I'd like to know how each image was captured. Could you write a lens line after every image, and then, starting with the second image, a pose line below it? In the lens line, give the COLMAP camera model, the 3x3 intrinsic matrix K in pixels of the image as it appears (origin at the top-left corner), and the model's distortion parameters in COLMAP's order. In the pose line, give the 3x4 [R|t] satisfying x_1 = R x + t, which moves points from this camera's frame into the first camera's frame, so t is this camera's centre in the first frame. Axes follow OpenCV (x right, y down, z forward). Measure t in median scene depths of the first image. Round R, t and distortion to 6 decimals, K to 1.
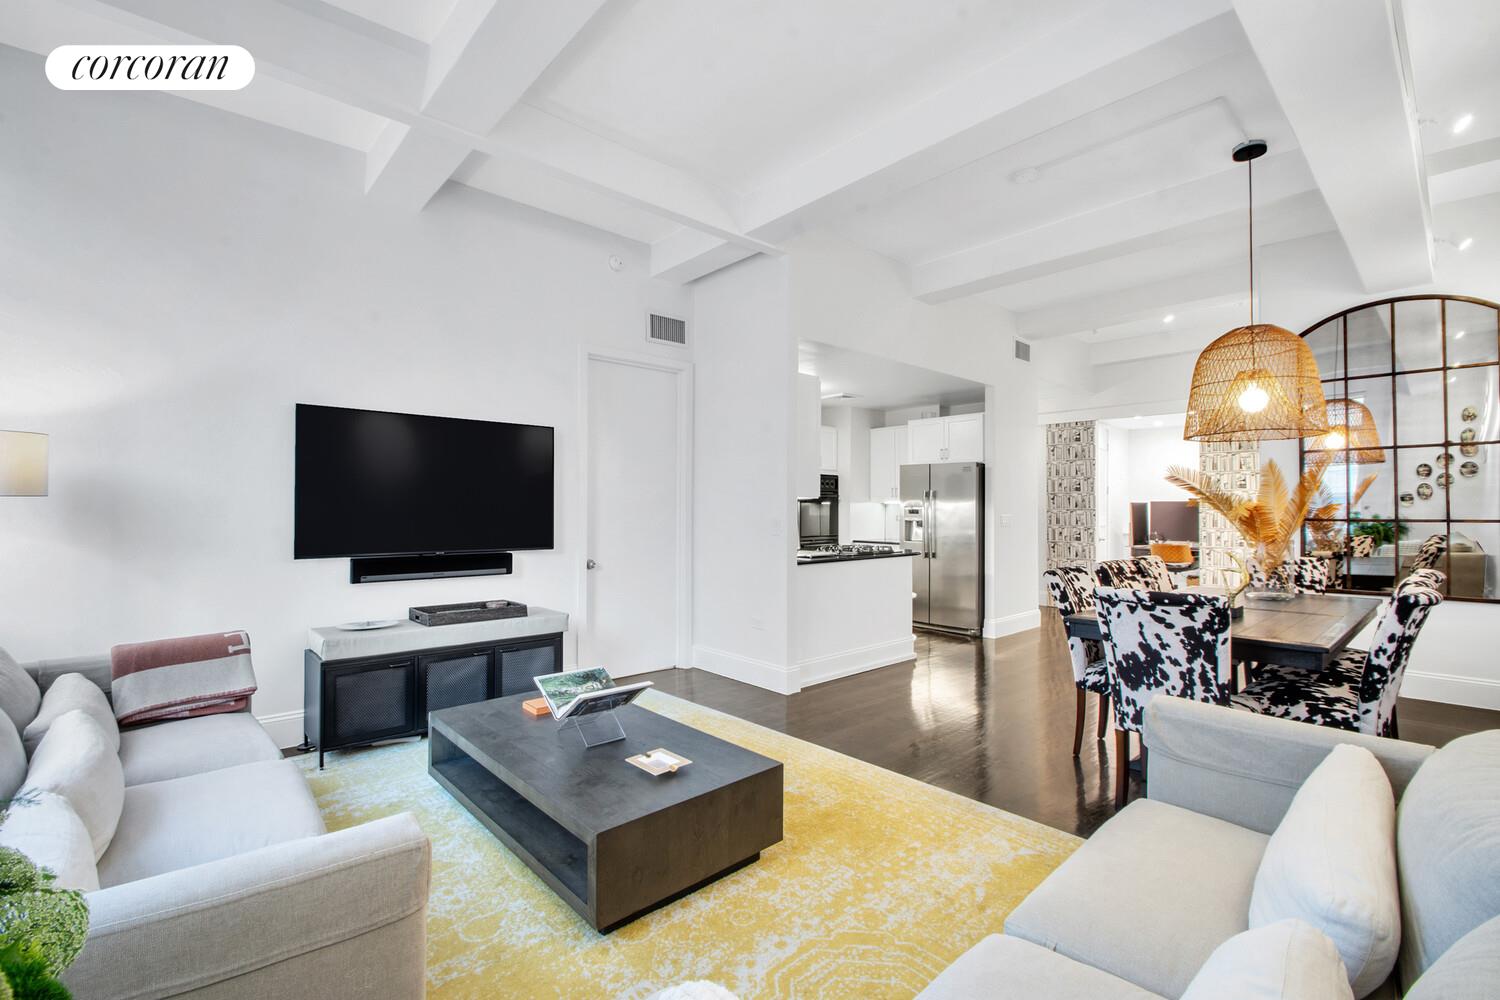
lens RADIAL K [[661.2, 0, 750.0], [0, 661.2, 500.0], [0, 0, 1]] dist [0.001914, 0.000149]
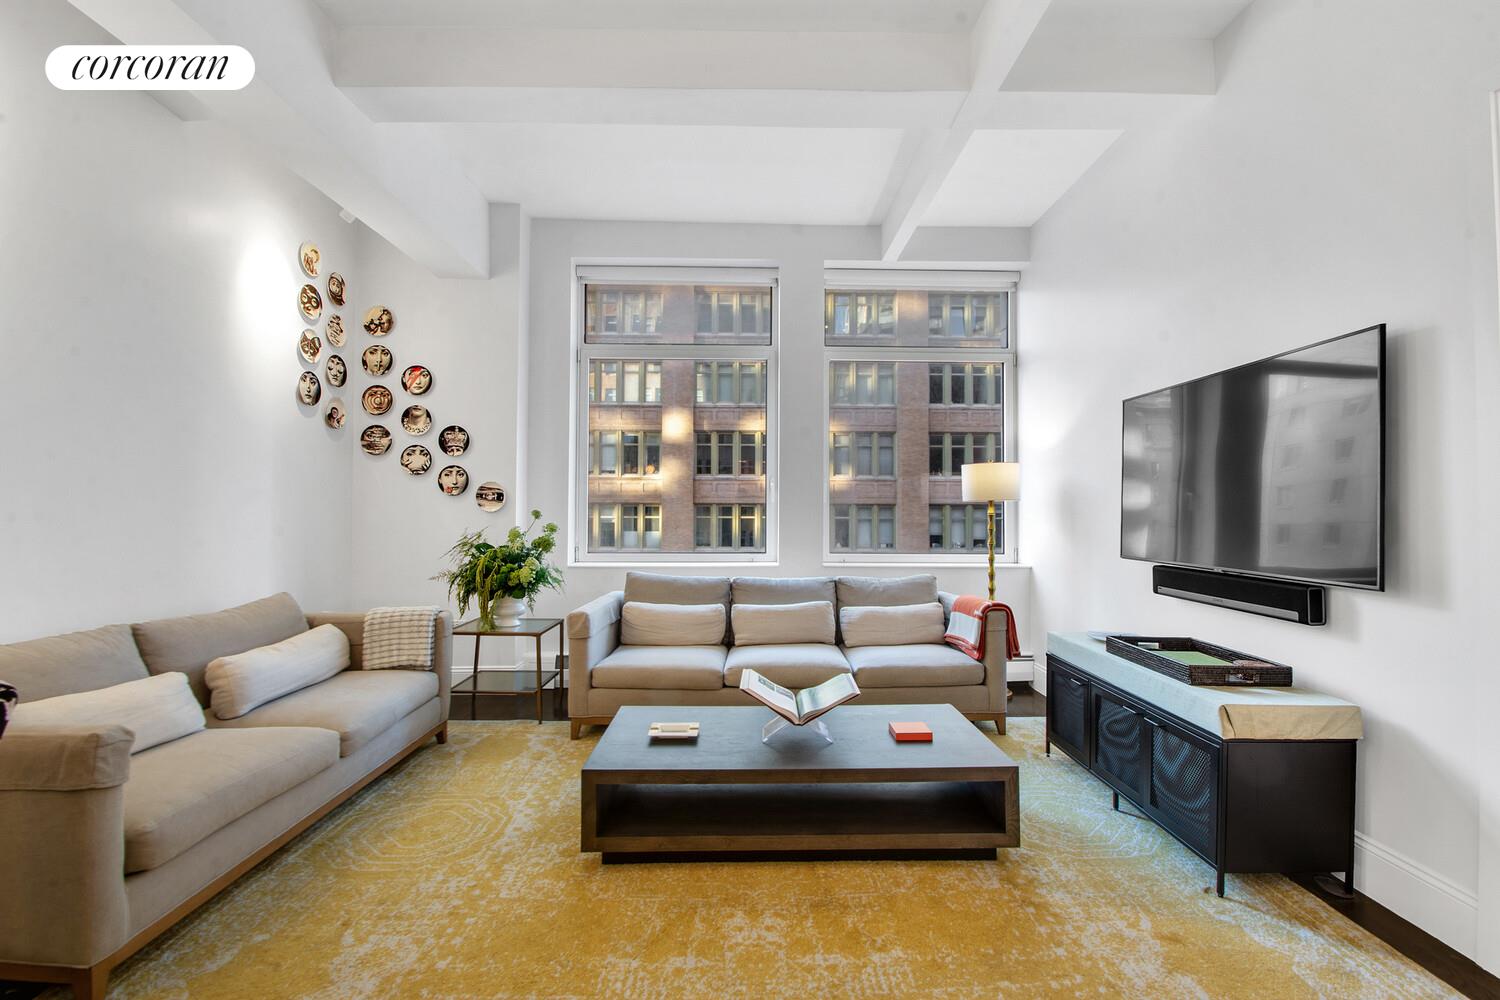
lens RADIAL K [[661.2, 0, 750.0], [0, 661.2, 500.0], [0, 0, 1]] dist [0.001914, 0.000149]
pose [[-0.658124, -0.018152, -0.752691, 0.633213], [0.003735, 0.999618, -0.027372, 0.043716], [0.752900, -0.020826, -0.657805, 1.888495]]
